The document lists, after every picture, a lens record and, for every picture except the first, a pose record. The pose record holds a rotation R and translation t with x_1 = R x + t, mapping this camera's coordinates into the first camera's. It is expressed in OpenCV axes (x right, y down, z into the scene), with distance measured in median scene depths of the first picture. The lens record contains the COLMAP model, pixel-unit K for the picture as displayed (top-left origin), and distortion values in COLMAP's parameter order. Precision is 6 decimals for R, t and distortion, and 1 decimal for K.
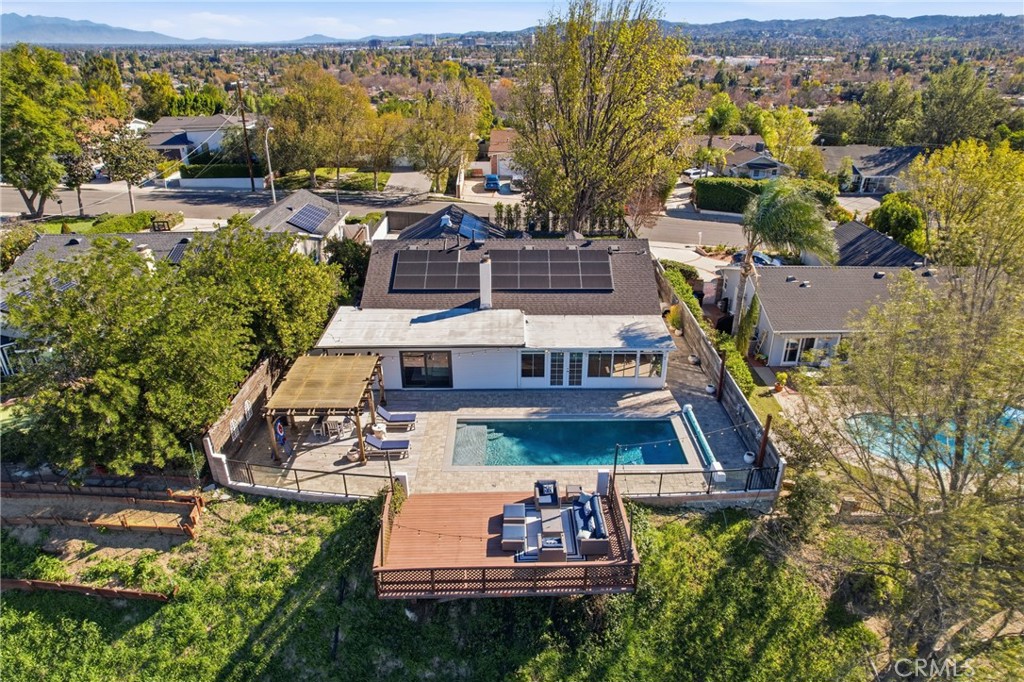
lens RADIAL K [[656.3, 0, 520.7], [0, 656.3, 324.1], [0, 0, 1]] dist [-0.086218, 0.080956]
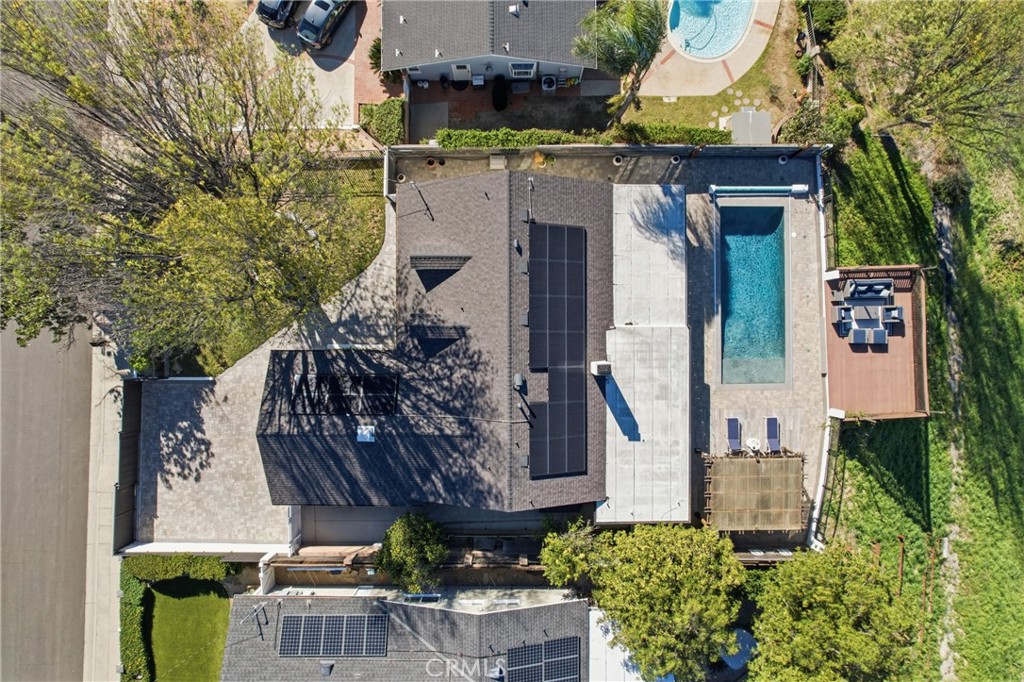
lens RADIAL K [[656.3, 0, 520.7], [0, 656.3, 324.1], [0, 0, 1]] dist [-0.086218, 0.080956]
pose [[0.009039, -0.999921, 0.008720, -0.001259], [0.417113, 0.011696, 0.908779, -1.078911], [-0.908810, -0.004577, 0.417186, 0.825289]]
